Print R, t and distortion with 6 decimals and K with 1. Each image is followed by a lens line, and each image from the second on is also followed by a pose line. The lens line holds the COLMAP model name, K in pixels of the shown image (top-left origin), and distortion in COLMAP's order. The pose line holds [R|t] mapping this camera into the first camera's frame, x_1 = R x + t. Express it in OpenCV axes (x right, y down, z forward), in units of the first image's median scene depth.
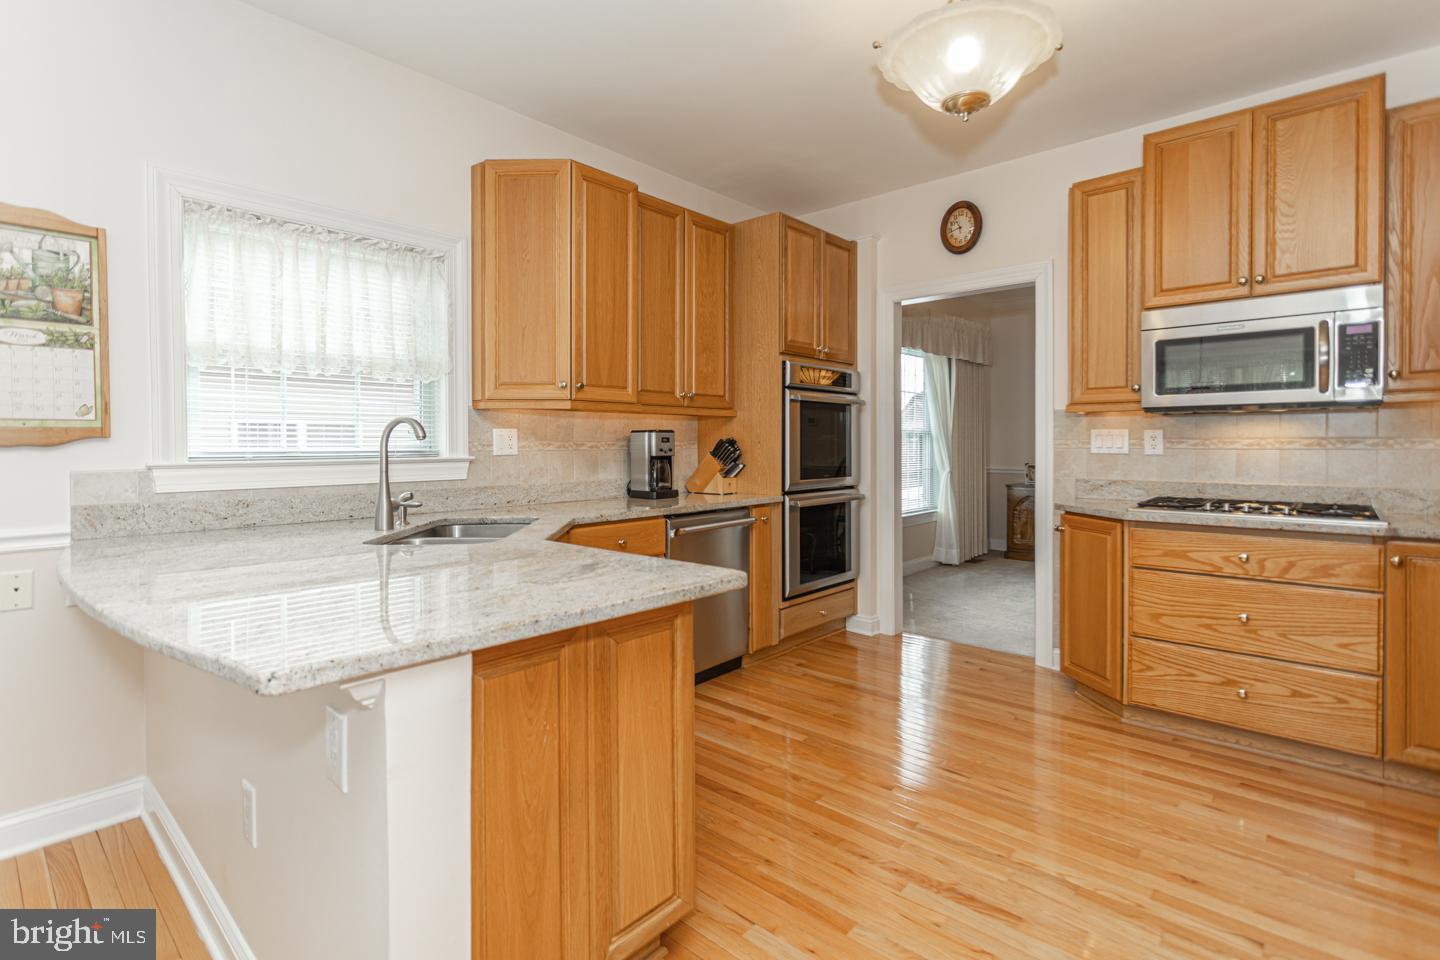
lens RADIAL K [[679.3, 0, 724.2], [0, 679.3, 448.9], [0, 0, 1]] dist [0.002603, 0.001395]
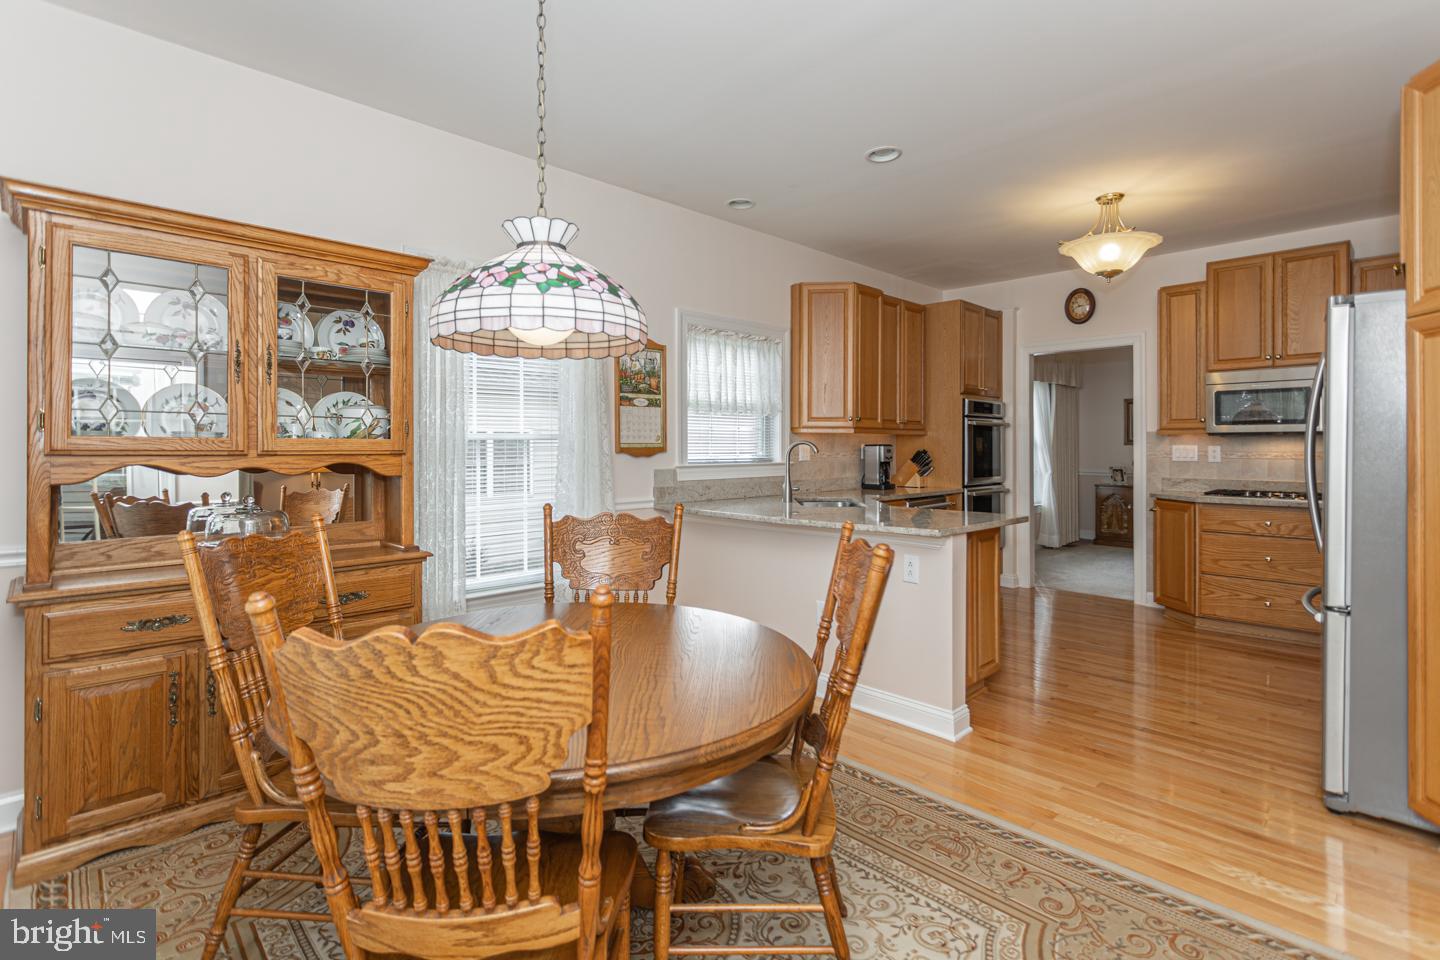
lens RADIAL K [[677.3, 0, 764.2], [0, 677.3, 442.1], [0, 0, 1]] dist [0.001053, 0.000013]
pose [[0.999625, 0.003726, -0.027115, -0.366048], [-0.004110, 0.999892, -0.014114, -0.012072], [0.027059, 0.014220, 0.999533, -0.593477]]
